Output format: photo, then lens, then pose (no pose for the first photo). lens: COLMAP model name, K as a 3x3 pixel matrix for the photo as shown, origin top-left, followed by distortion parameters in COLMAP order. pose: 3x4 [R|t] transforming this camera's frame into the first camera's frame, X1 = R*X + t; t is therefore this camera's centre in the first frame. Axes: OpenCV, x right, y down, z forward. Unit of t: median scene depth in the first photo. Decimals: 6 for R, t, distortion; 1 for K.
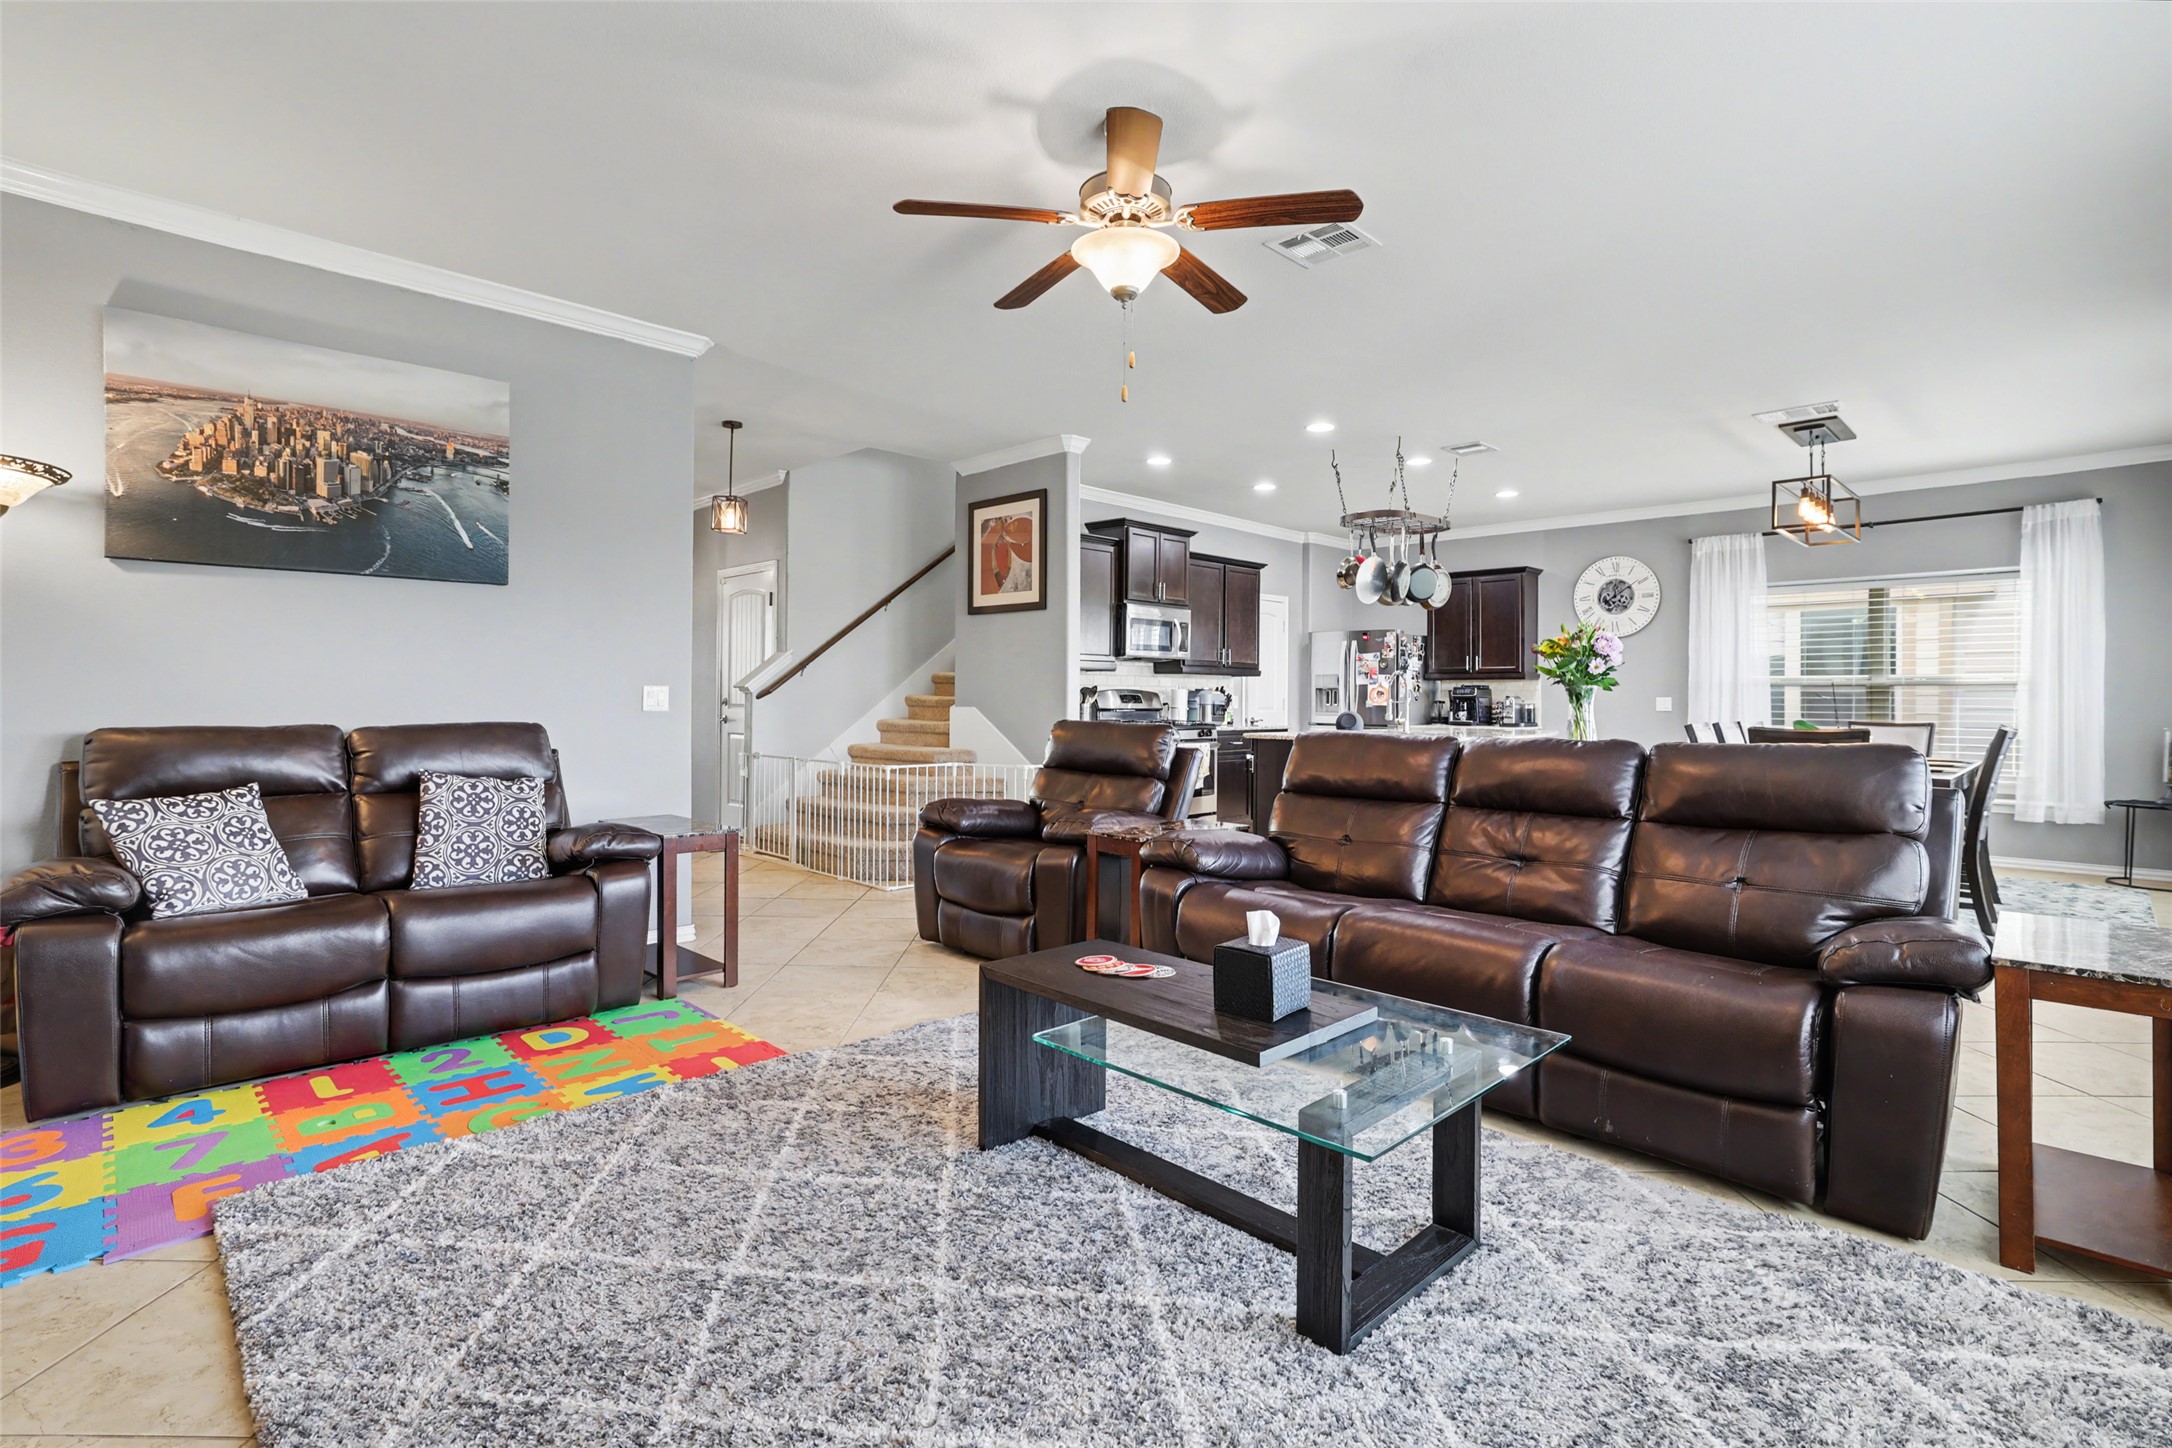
lens RADIAL K [[1049.8, 0, 1077.1], [0, 1049.8, 695.9], [0, 0, 1]] dist [-0.033405, 0.018131]
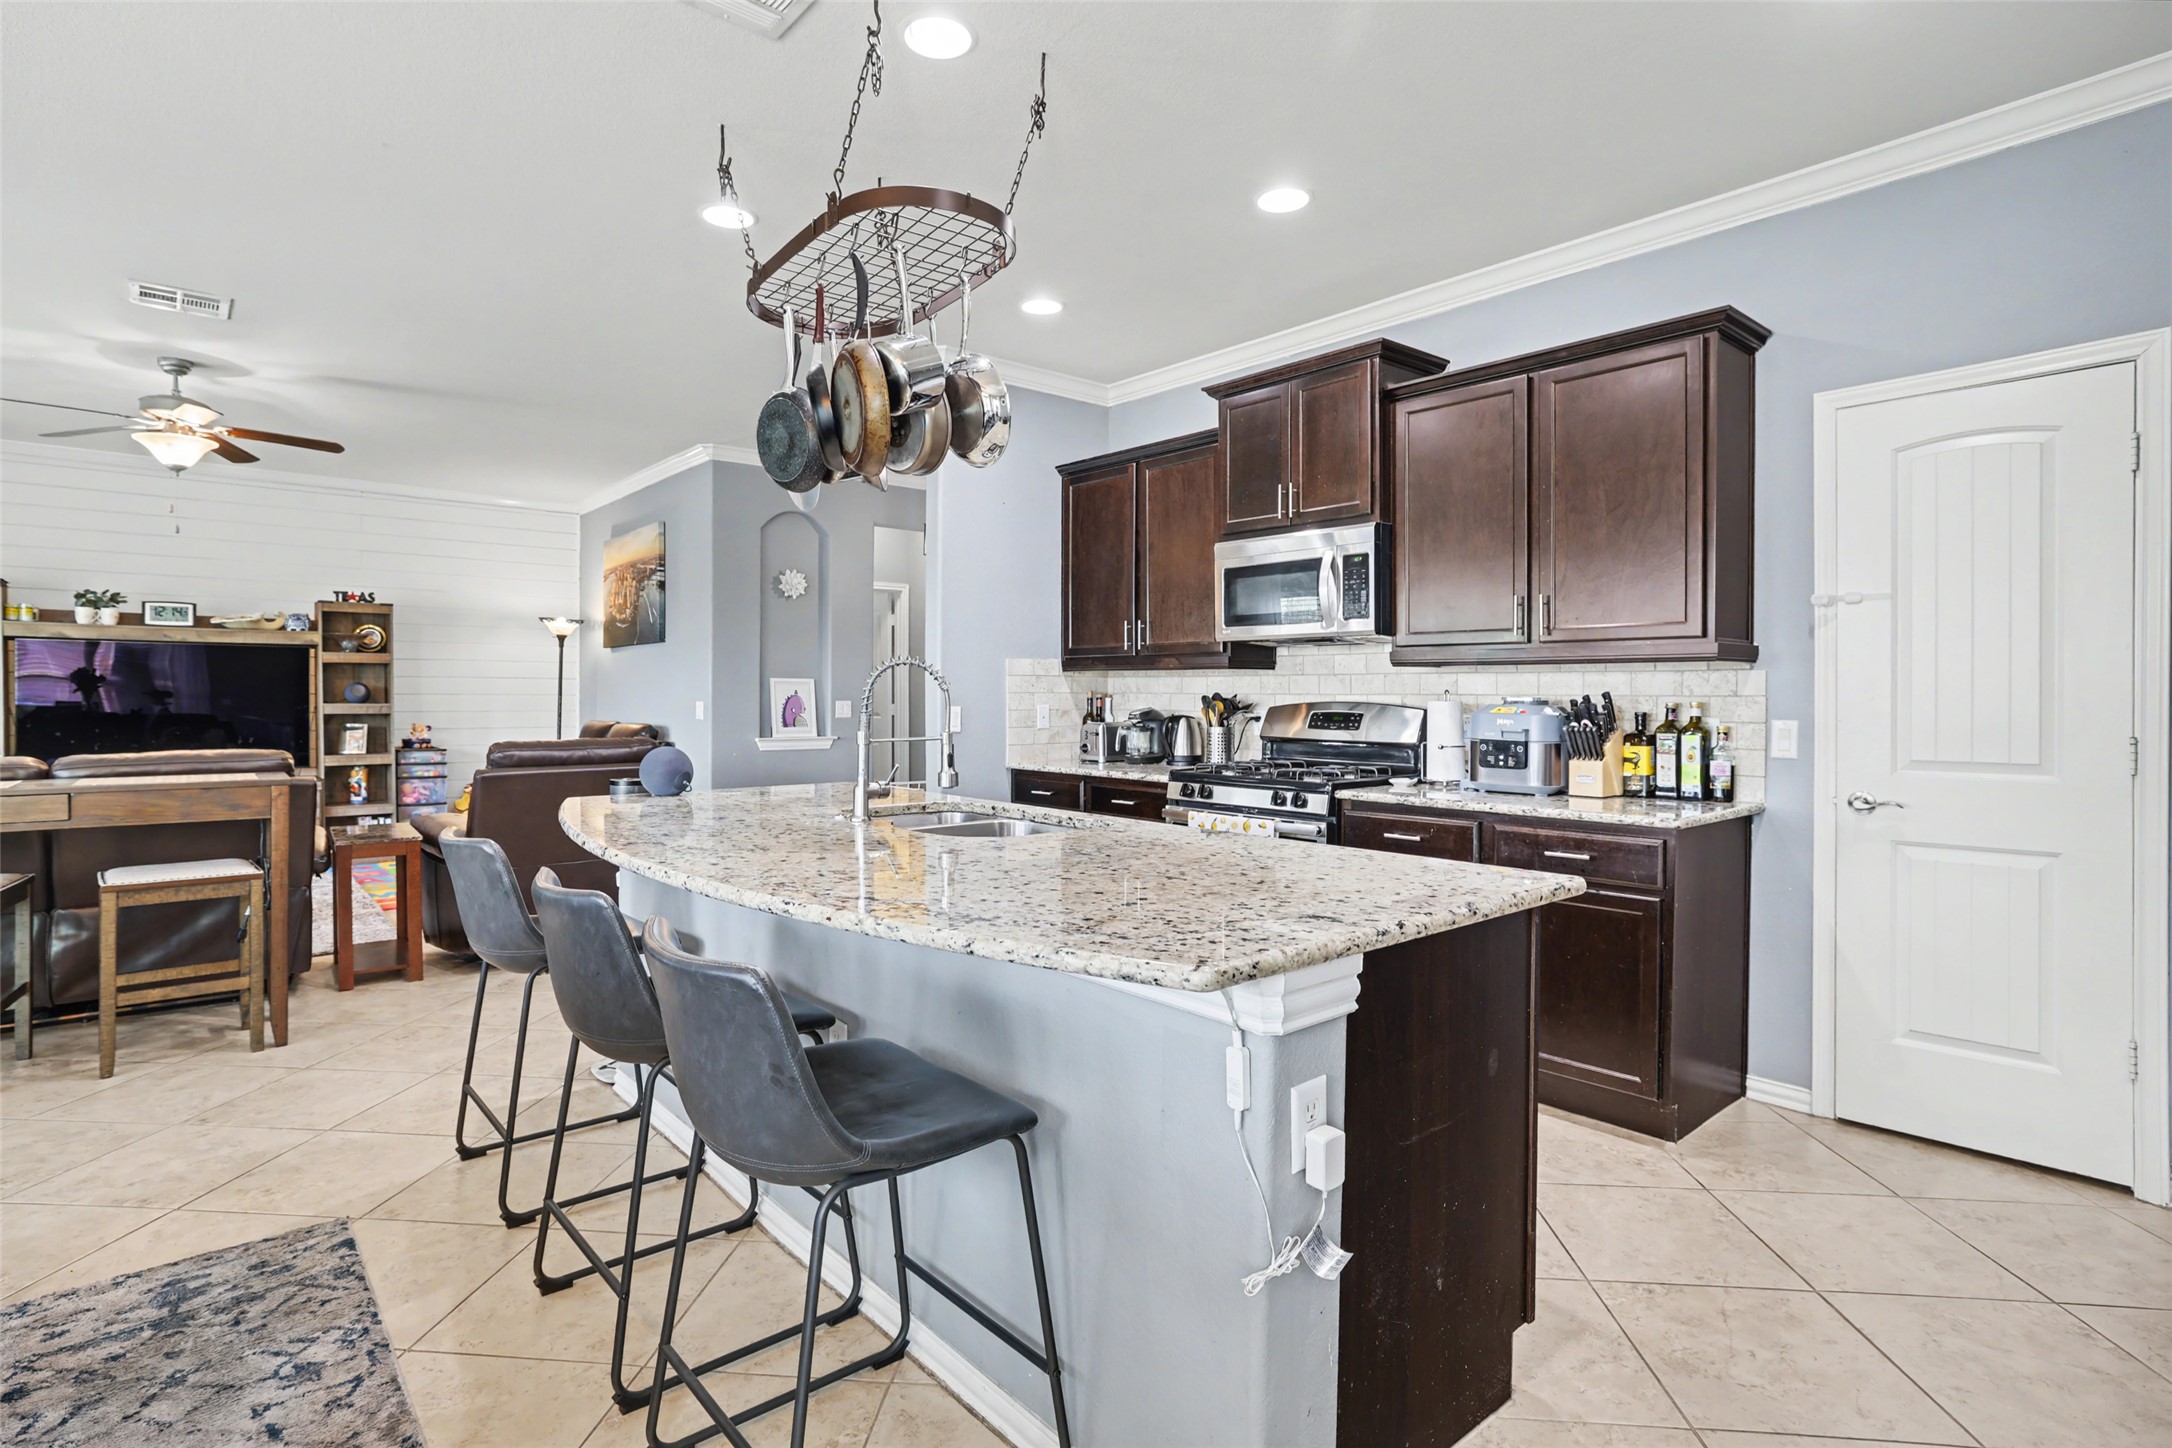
lens RADIAL K [[1084.8, 0, 1078.7], [0, 1084.8, 708.2], [0, 0, 1]] dist [-0.046621, 0.028230]
pose [[-0.069075, 0.006049, -0.997593, 0.587543], [-0.003380, 0.999974, 0.006297, -0.006344], [0.997606, 0.003807, -0.069053, 0.940269]]
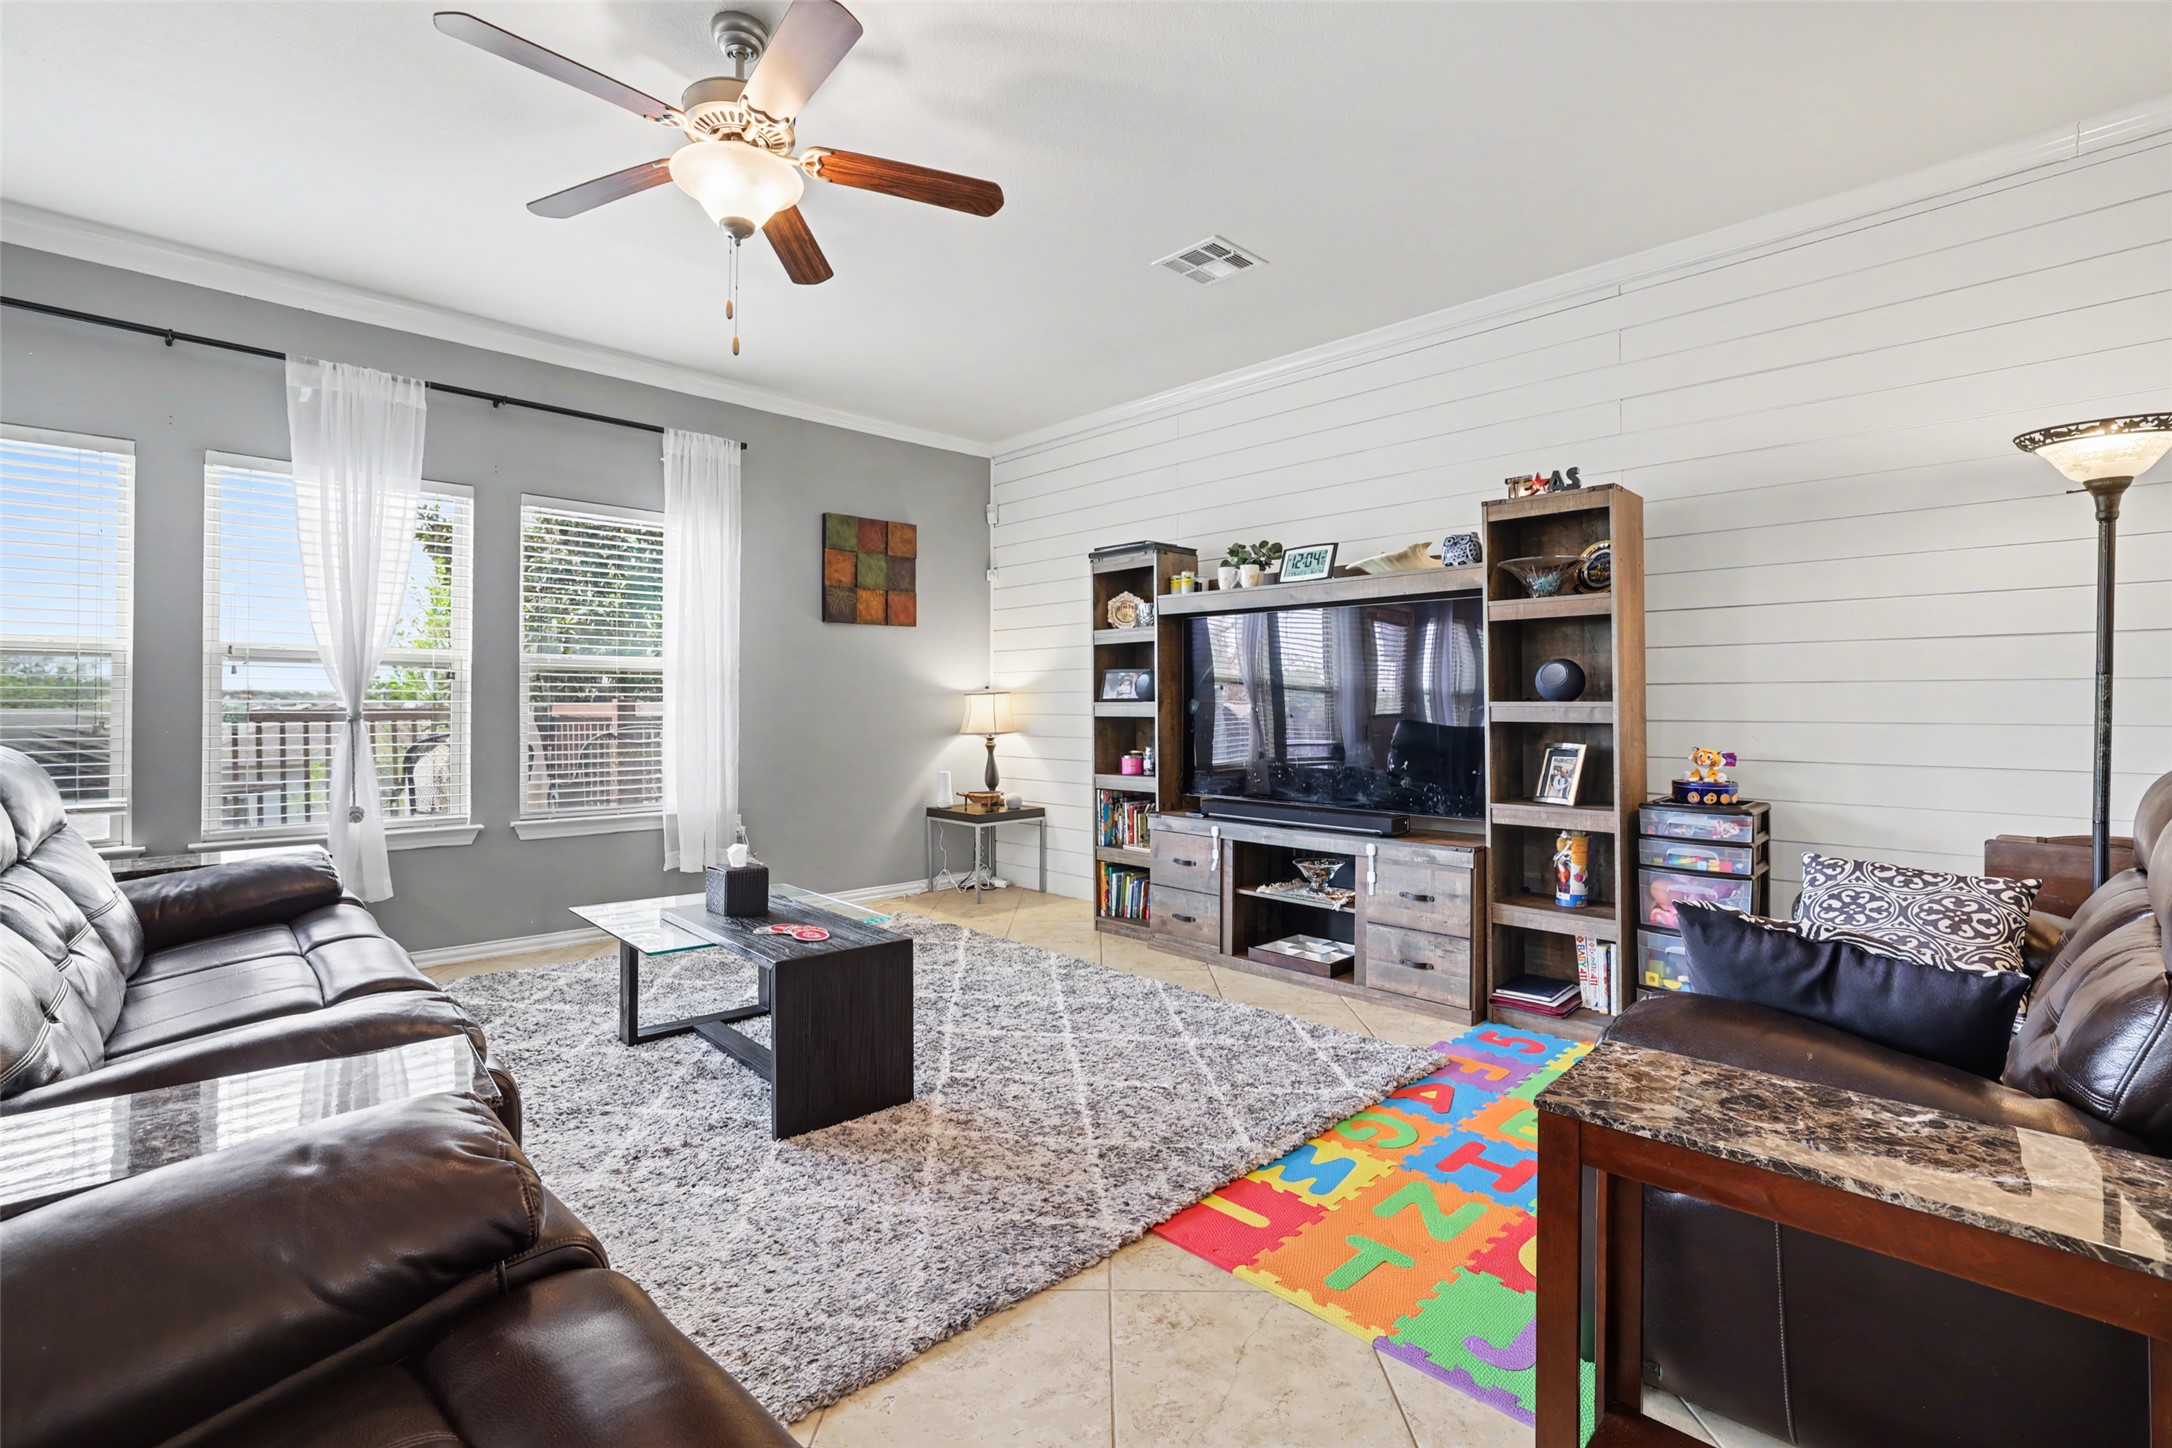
lens RADIAL K [[983.9, 0, 1074.3], [0, 983.9, 707.8], [0, 0, 1]] dist [-0.052717, 0.021397]
pose [[-0.999939, -0.004958, 0.009848, -0.089819], [-0.004952, 0.999988, 0.000614, 0.000679], [-0.009851, 0.000565, -0.999951, 0.665421]]
